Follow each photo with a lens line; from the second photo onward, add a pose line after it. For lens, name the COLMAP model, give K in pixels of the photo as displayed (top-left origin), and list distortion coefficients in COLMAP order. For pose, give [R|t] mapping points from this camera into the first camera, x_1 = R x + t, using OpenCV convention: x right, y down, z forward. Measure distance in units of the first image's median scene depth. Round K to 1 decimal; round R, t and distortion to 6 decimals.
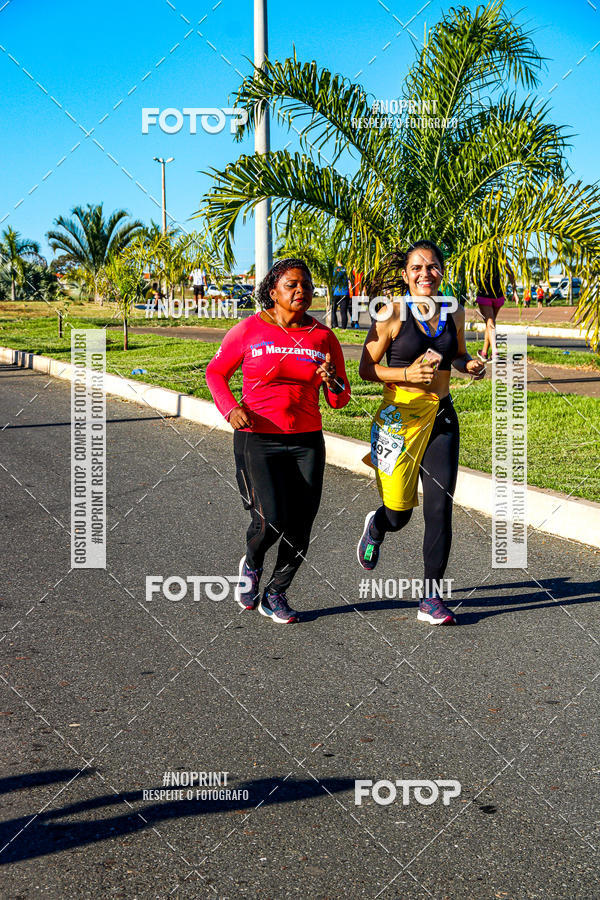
lens RADIAL K [[1288.4, 0, 236.7], [0, 1288.4, 448.5], [0, 0, 1]] dist [0.136346, 0.006069]
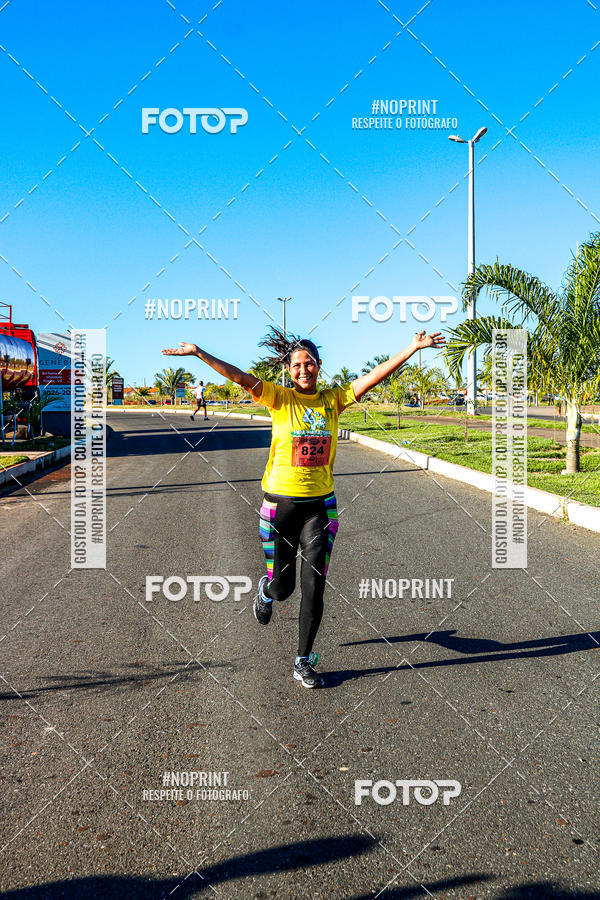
lens RADIAL K [[1477.6, 0, 297.9], [0, 1477.6, 466.0], [0, 0, 1]] dist [0.292714, -0.067786]
pose [[0.990343, 0.001343, -0.138634, 0.073590], [-0.012777, 0.996582, -0.081621, 0.168623], [0.138050, 0.082604, 0.986975, -1.243539]]
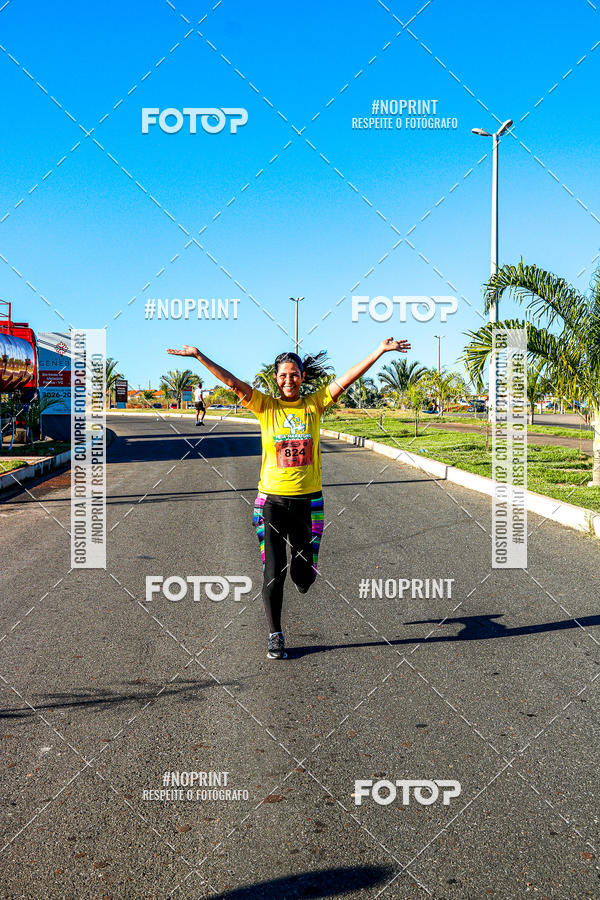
lens RADIAL K [[1556.7, 0, 299.4], [0, 1556.7, 462.6], [0, 0, 1]] dist [0.295376, 0.097653]
pose [[0.989305, 0.010040, -0.145518, 0.074747], [-0.023207, 0.995755, -0.089067, 0.169125], [0.144006, 0.091491, 0.985338, -1.247797]]
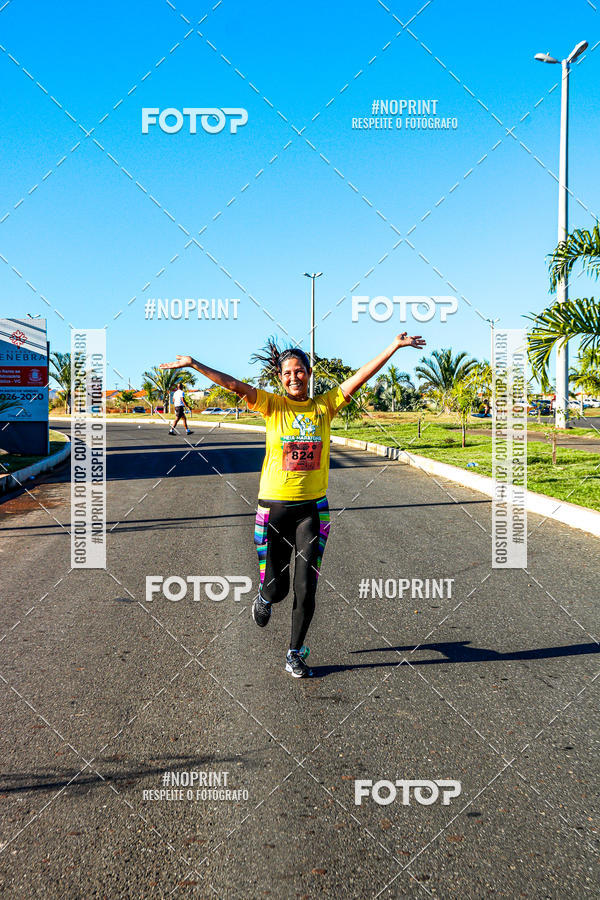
lens RADIAL K [[1958.8, 0, 280.1], [0, 1958.8, 453.7], [0, 0, 1]] dist [0.477750, -0.013318]
pose [[0.986400, 0.003609, -0.164326, 0.076517], [-0.020663, 0.994551, -0.102186, 0.170341], [0.163061, 0.104191, 0.981099, -1.256876]]
